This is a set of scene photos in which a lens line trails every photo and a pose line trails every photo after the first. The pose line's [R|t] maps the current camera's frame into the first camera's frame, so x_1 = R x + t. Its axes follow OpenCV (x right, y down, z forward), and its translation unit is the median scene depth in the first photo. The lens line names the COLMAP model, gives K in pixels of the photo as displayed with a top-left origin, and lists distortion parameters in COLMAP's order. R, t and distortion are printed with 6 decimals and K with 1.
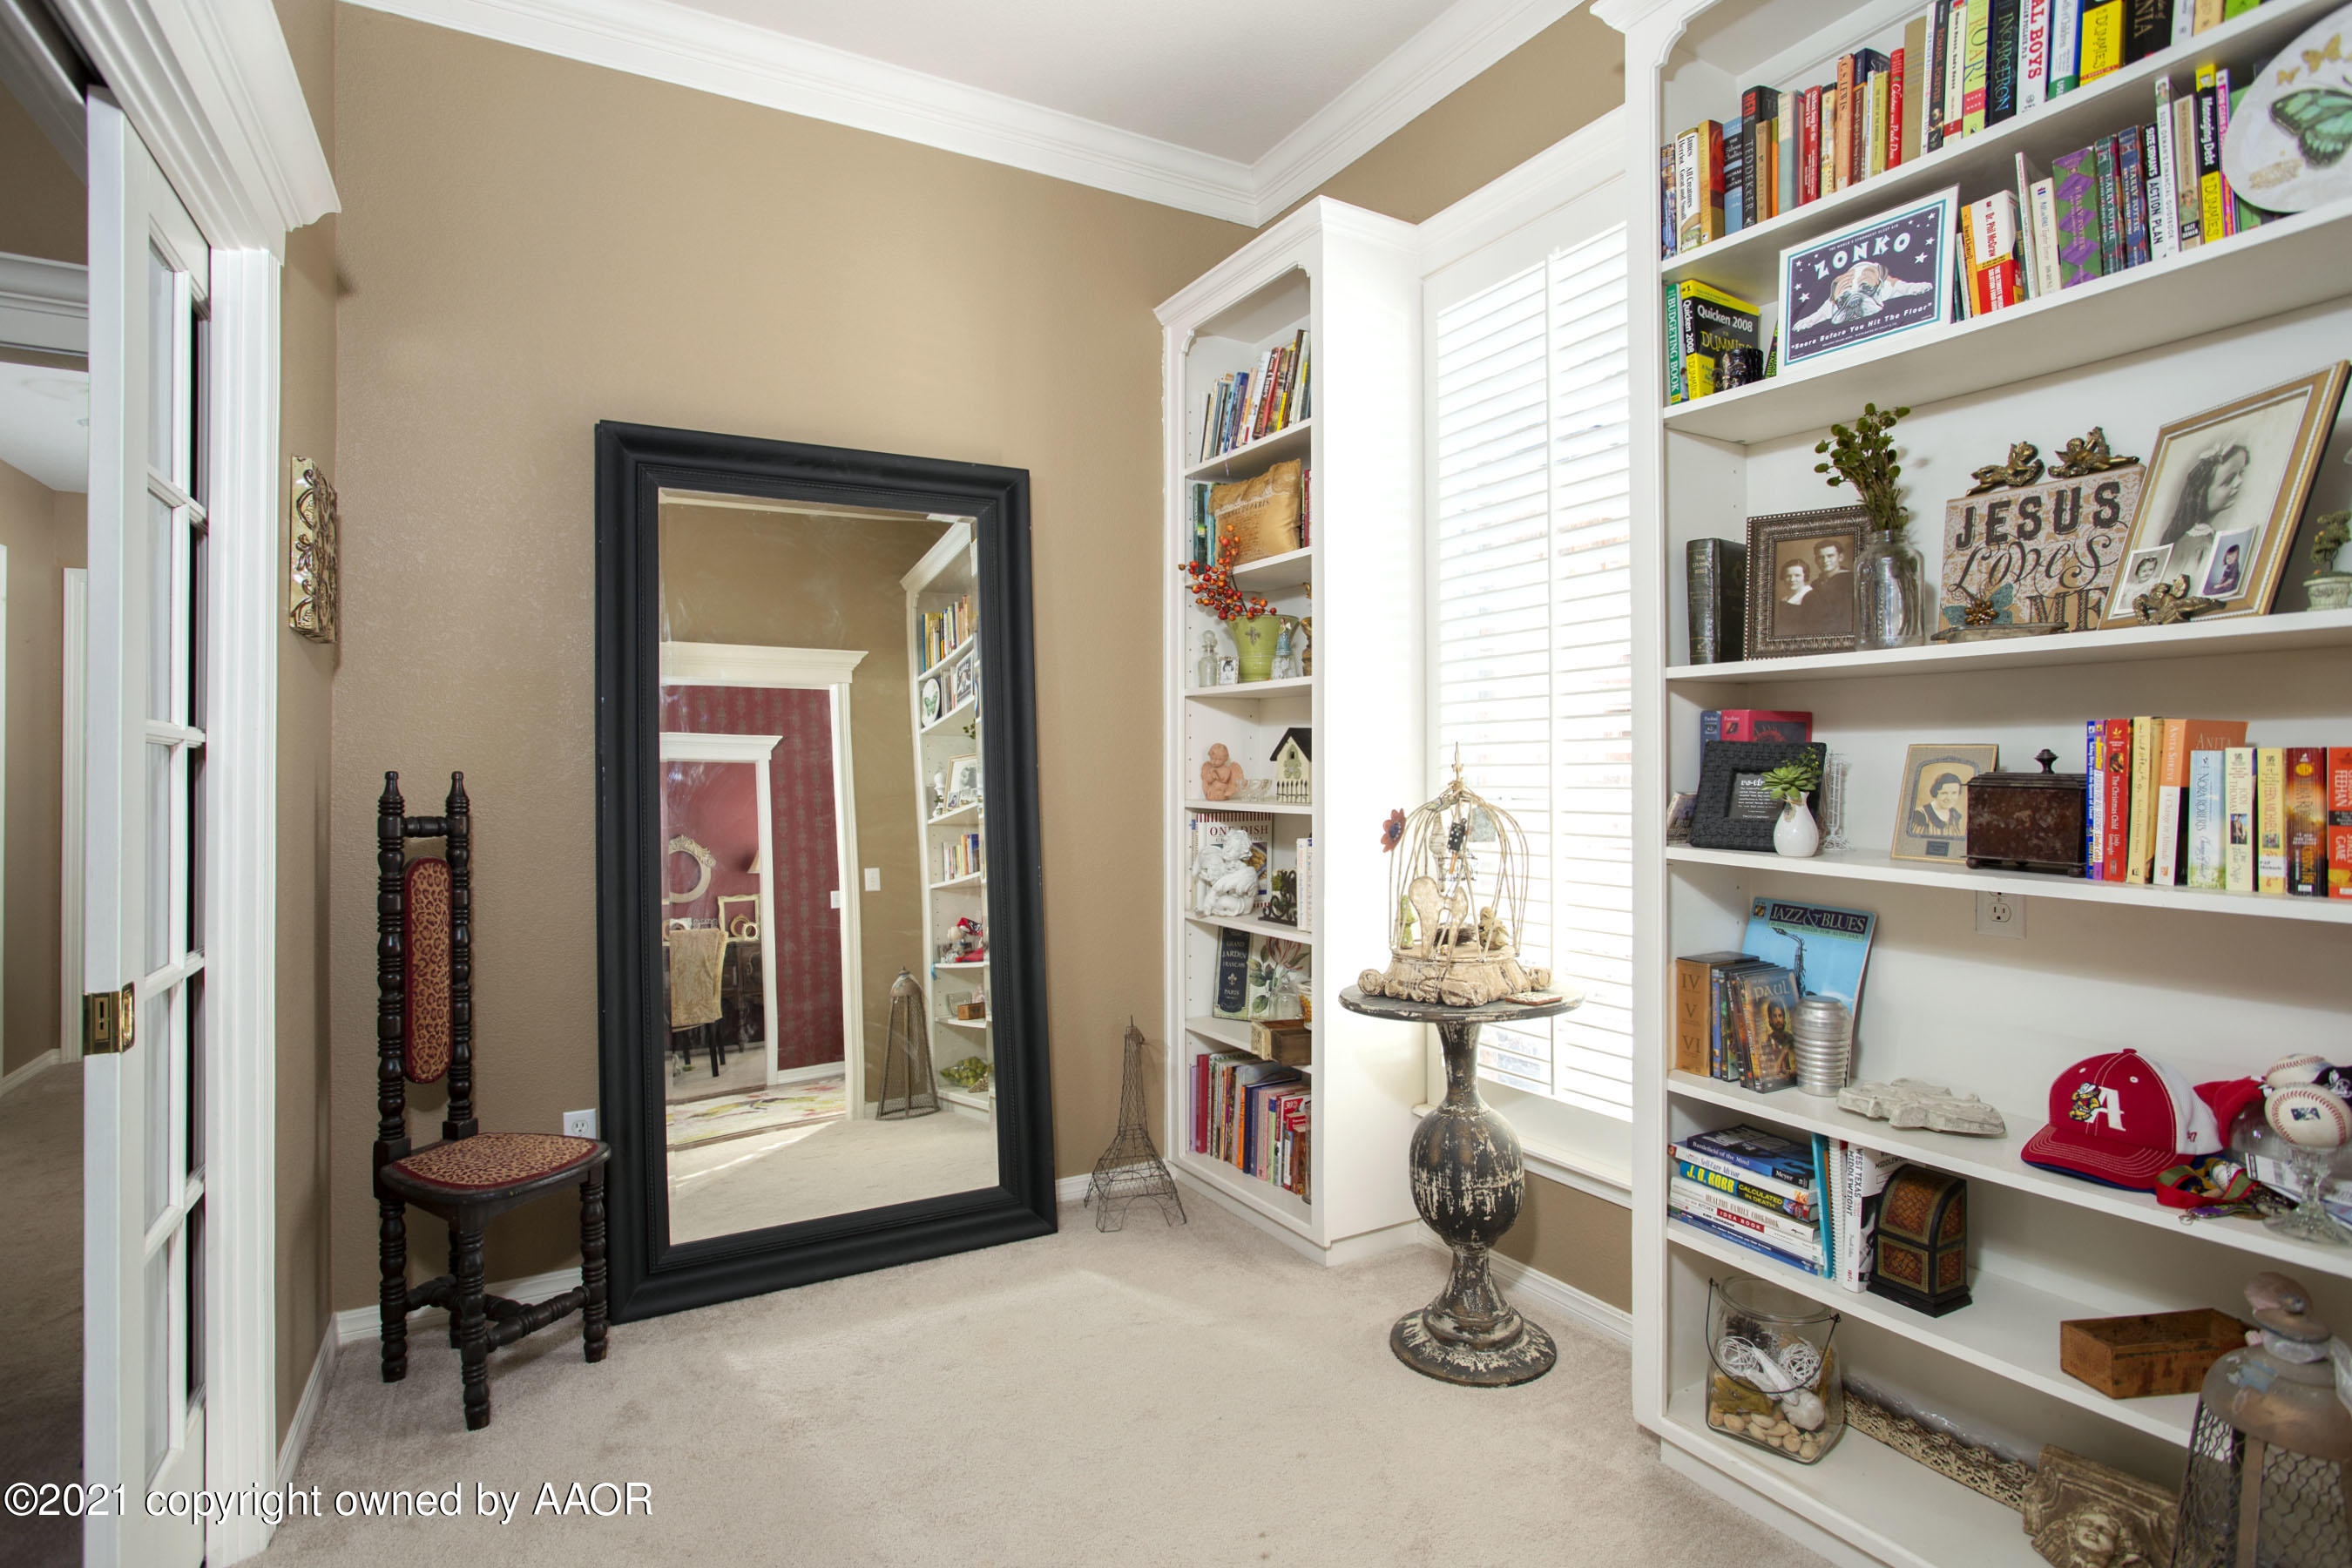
lens RADIAL K [[1174.4, 0, 1131.6], [0, 1174.4, 765.3], [0, 0, 1]] dist [-0.042484, 0.012159]
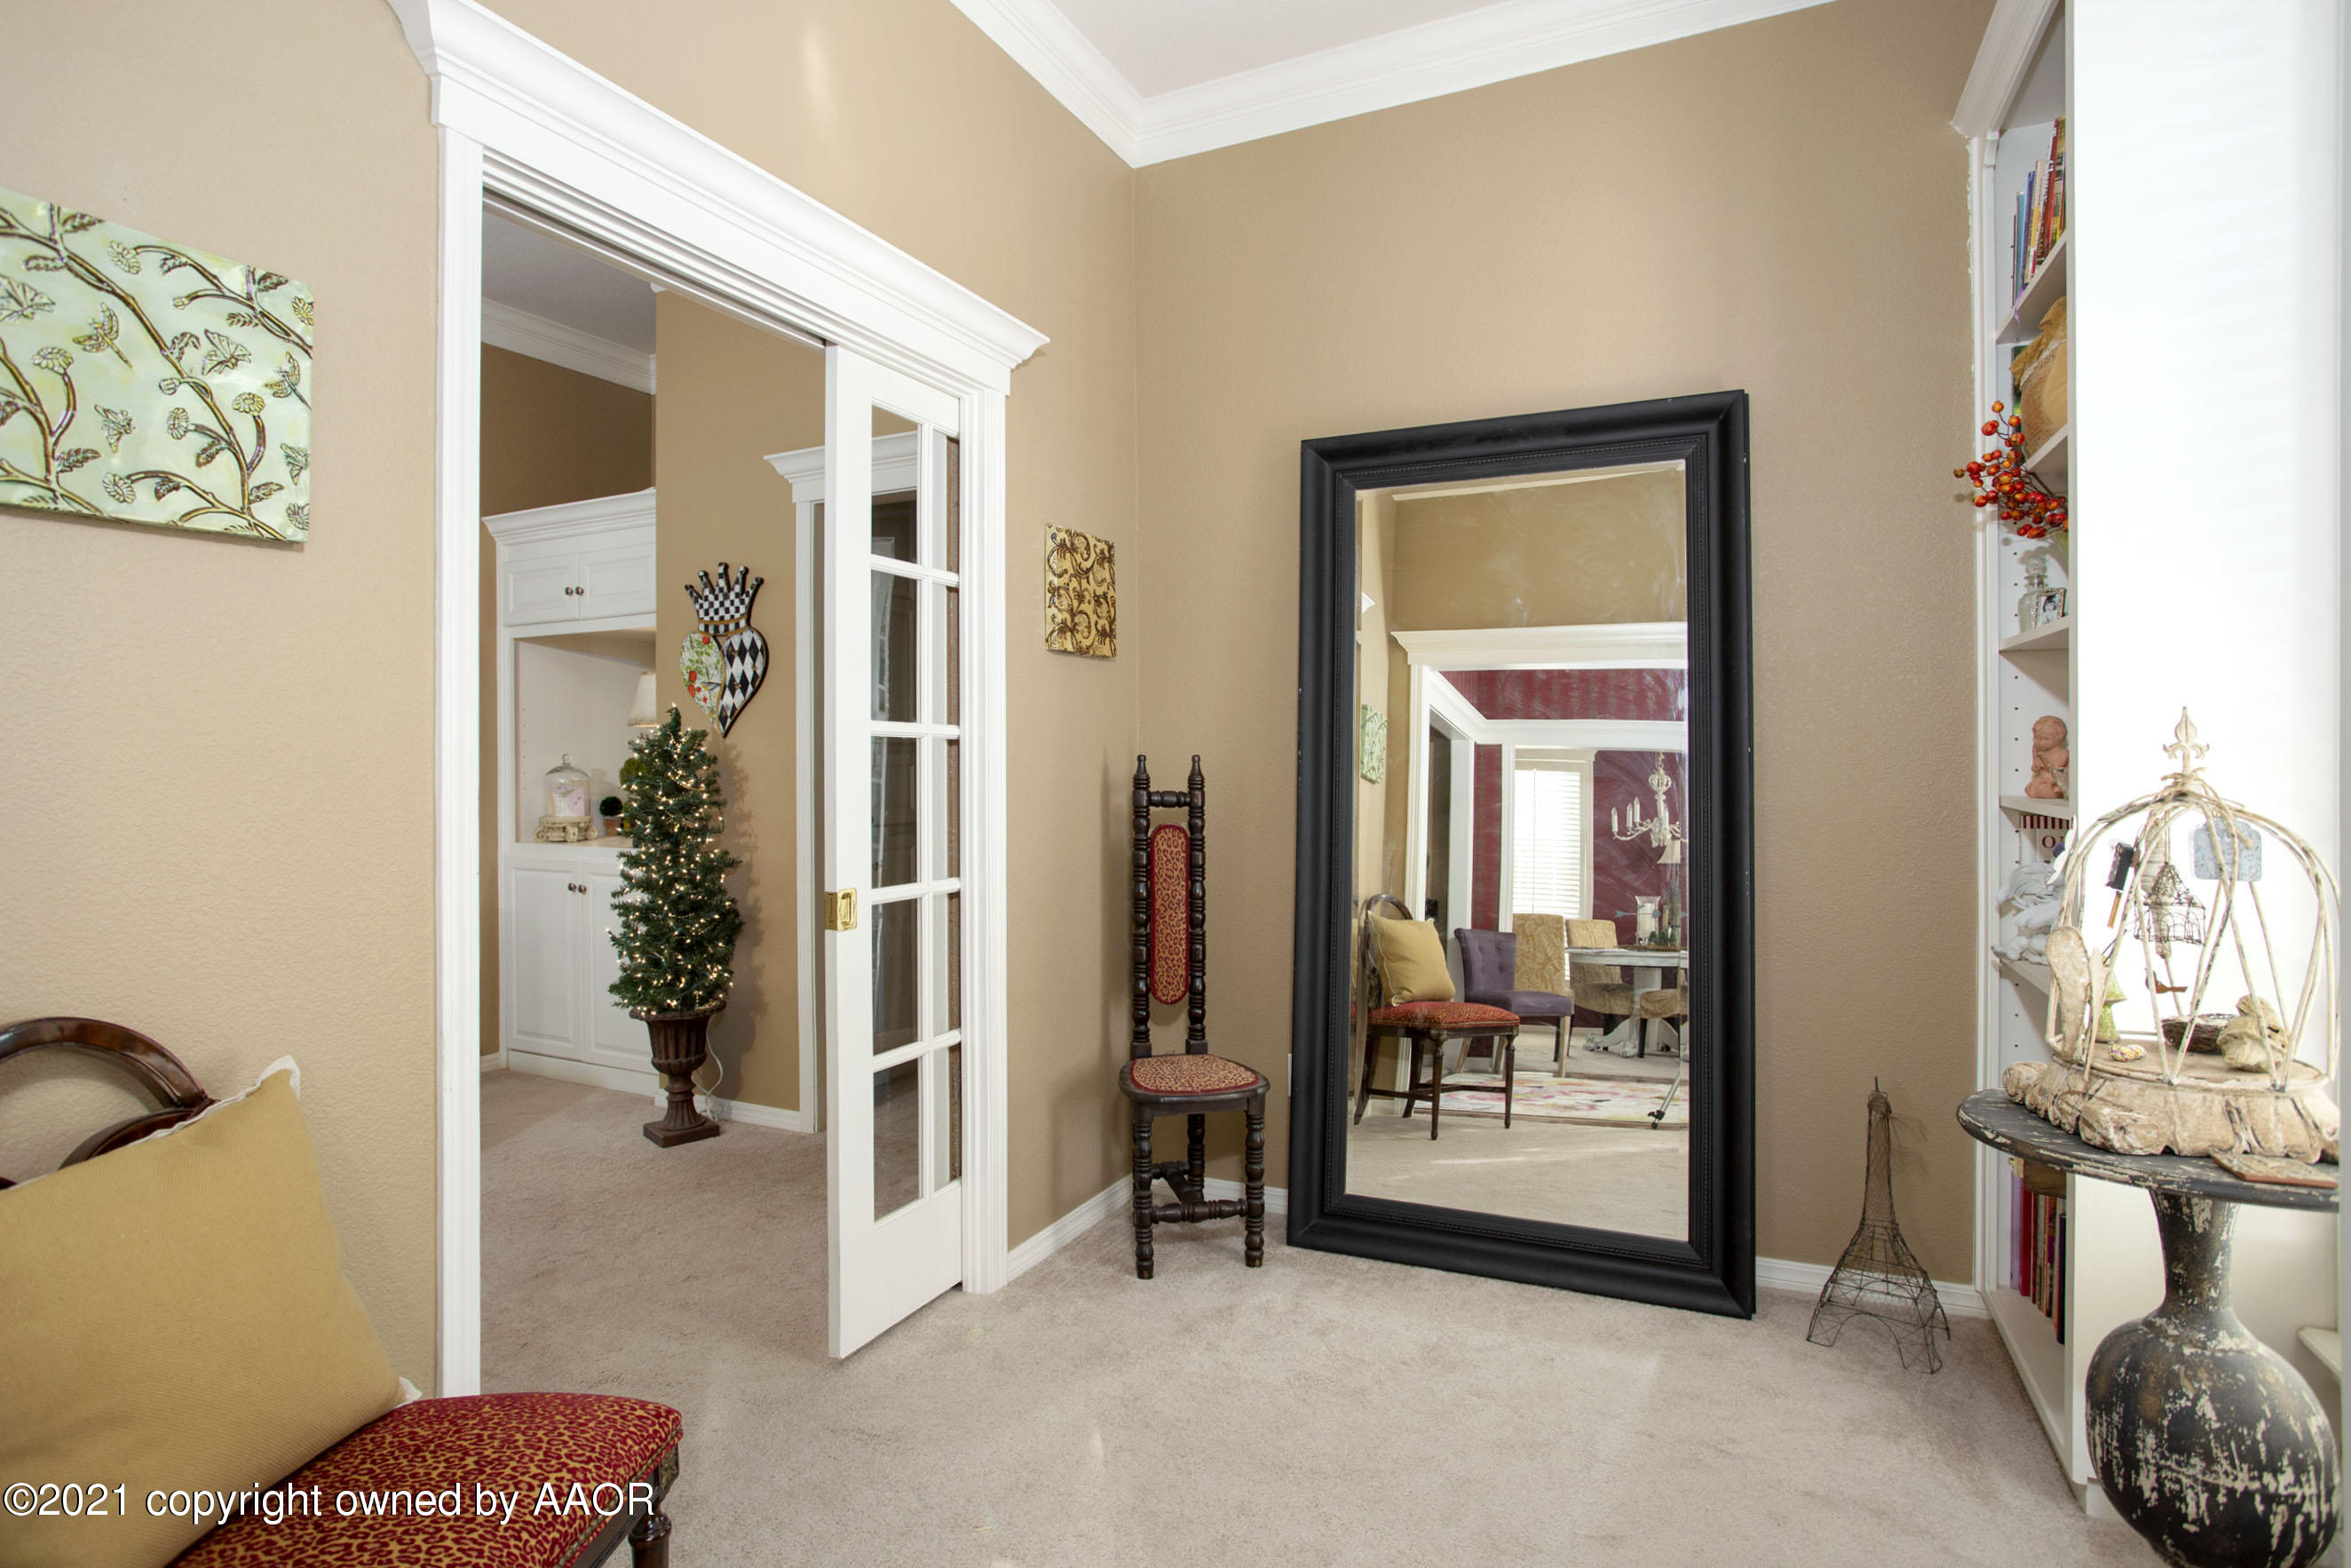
lens RADIAL K [[1174.0, 0, 1167.6], [0, 1174.0, 789.4], [0, 0, 1]] dist [-0.042484, 0.012159]
pose [[0.601892, 0.023120, -0.798243, 0.396752], [0.001504, 0.999546, 0.030084, 0.003999], [0.798576, -0.019308, 0.601584, 0.234588]]
